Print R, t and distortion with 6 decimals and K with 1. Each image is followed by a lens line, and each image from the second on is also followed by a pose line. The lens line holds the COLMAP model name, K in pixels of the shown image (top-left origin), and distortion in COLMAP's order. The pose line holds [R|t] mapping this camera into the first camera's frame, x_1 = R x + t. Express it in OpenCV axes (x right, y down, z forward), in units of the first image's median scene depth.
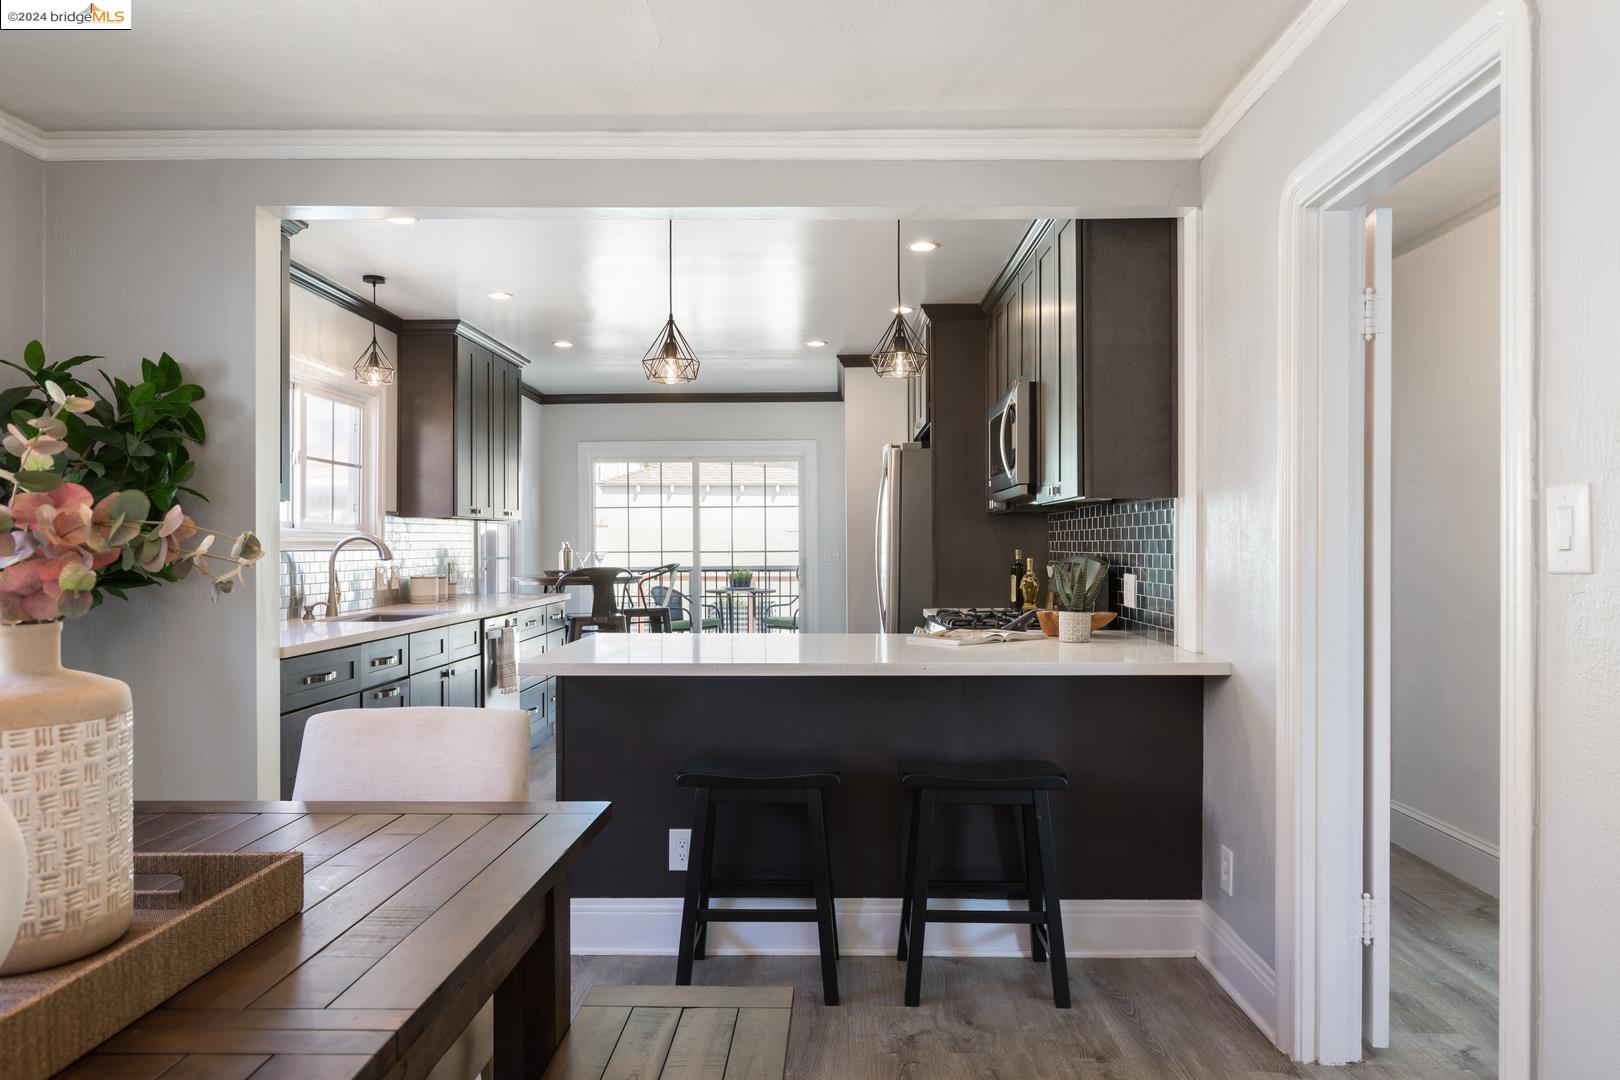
lens RADIAL K [[1070.3, 0, 815.5], [0, 1070.3, 546.2], [0, 0, 1]] dist [-0.001889, -0.001309]
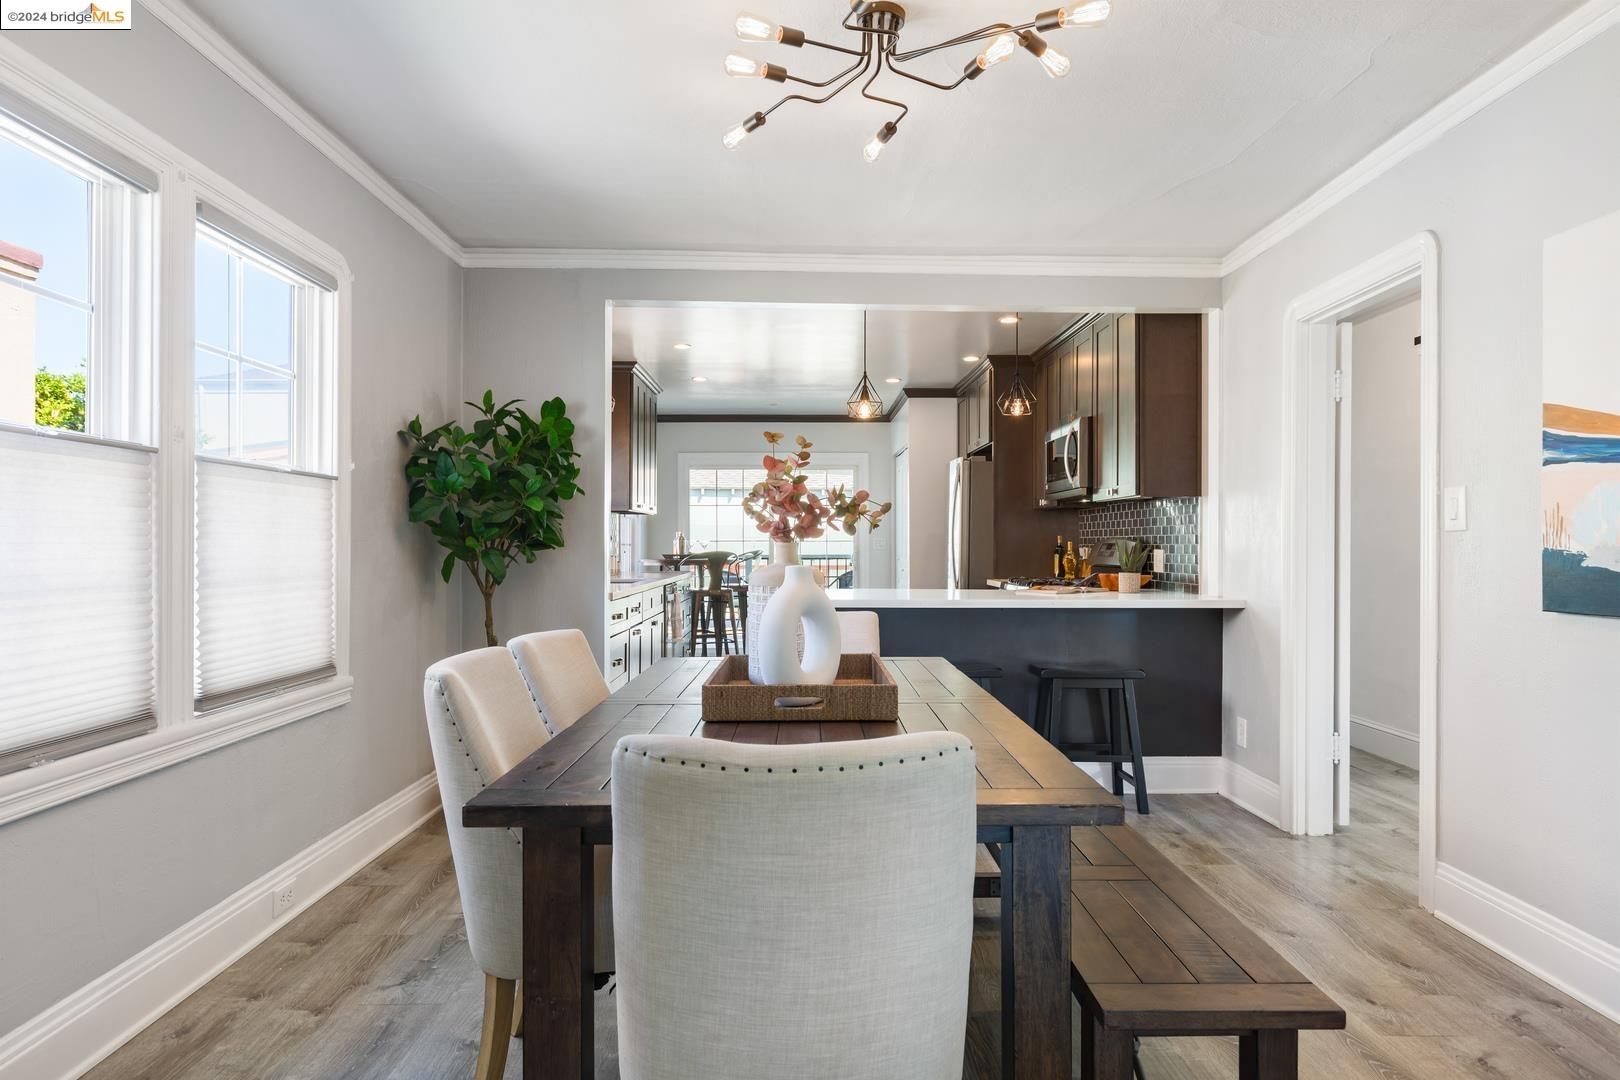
lens RADIAL K [[974.3, 0, 814.1], [0, 974.3, 540.1], [0, 0, 1]] dist [0.002504, -0.000052]
pose [[0.999435, 0.004703, 0.033275, -0.168119], [-0.004507, 0.999972, -0.005967, 0.017812], [-0.033302, 0.005813, 0.999428, -0.237312]]
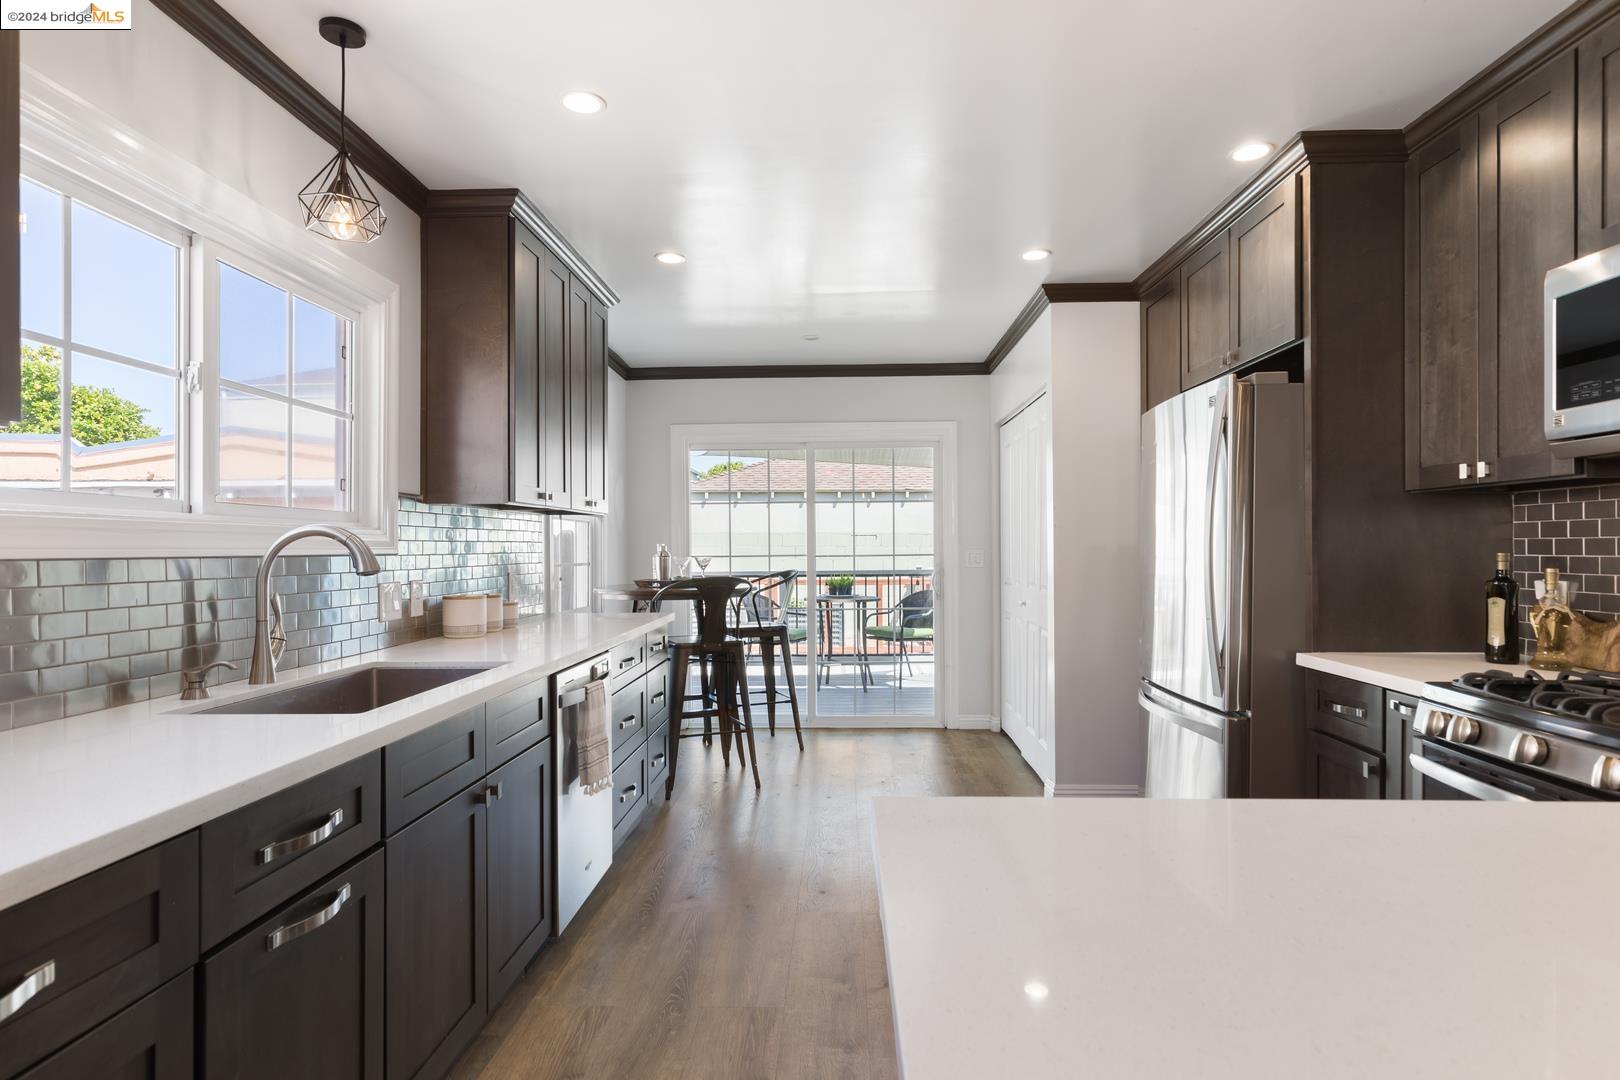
lens RADIAL K [[863.2, 0, 810.1], [0, 863.2, 548.1], [0, 0, 1]] dist [0.000452, -0.000145]
pose [[0.999807, -0.002090, -0.019516, -0.166824], [0.002044, 0.999995, -0.002389, 0.001427], [0.019521, 0.002349, 0.999807, 0.548605]]
